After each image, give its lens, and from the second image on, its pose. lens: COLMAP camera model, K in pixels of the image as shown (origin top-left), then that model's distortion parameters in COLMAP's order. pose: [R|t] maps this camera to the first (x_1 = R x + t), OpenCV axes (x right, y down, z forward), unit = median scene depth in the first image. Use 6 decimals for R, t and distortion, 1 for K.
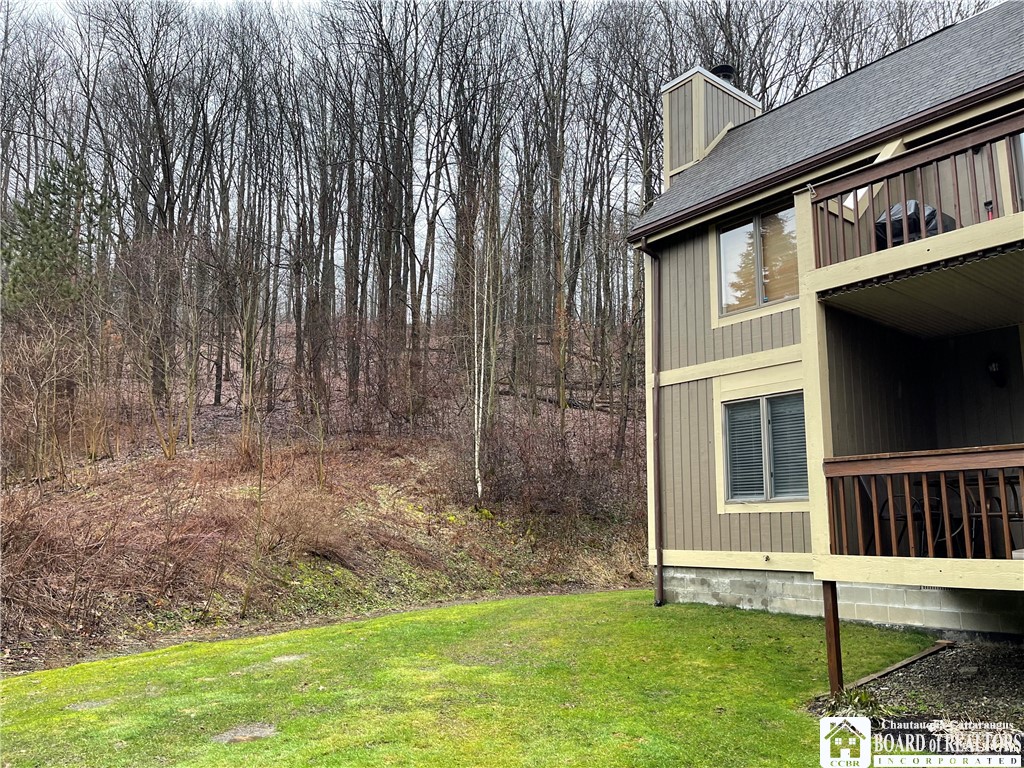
lens RADIAL K [[785.5, 0, 512.5], [0, 785.5, 384.9], [0, 0, 1]] dist [0.000392, 0.000007]
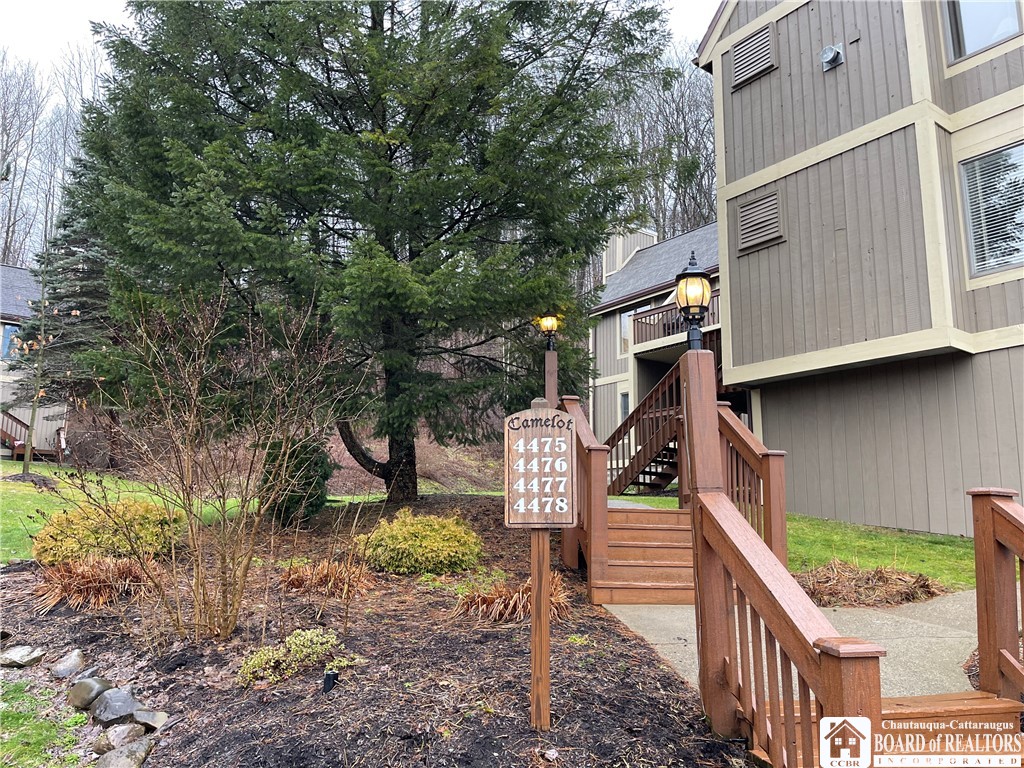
lens RADIAL K [[785.5, 0, 512.2], [0, 785.5, 385.2], [0, 0, 1]] dist [0.000392, 0.000007]
pose [[0.999569, -0.013038, -0.026297, 0.021089], [0.013351, 0.999841, 0.011787, -0.028732], [0.026140, -0.012133, 0.999585, -1.128705]]
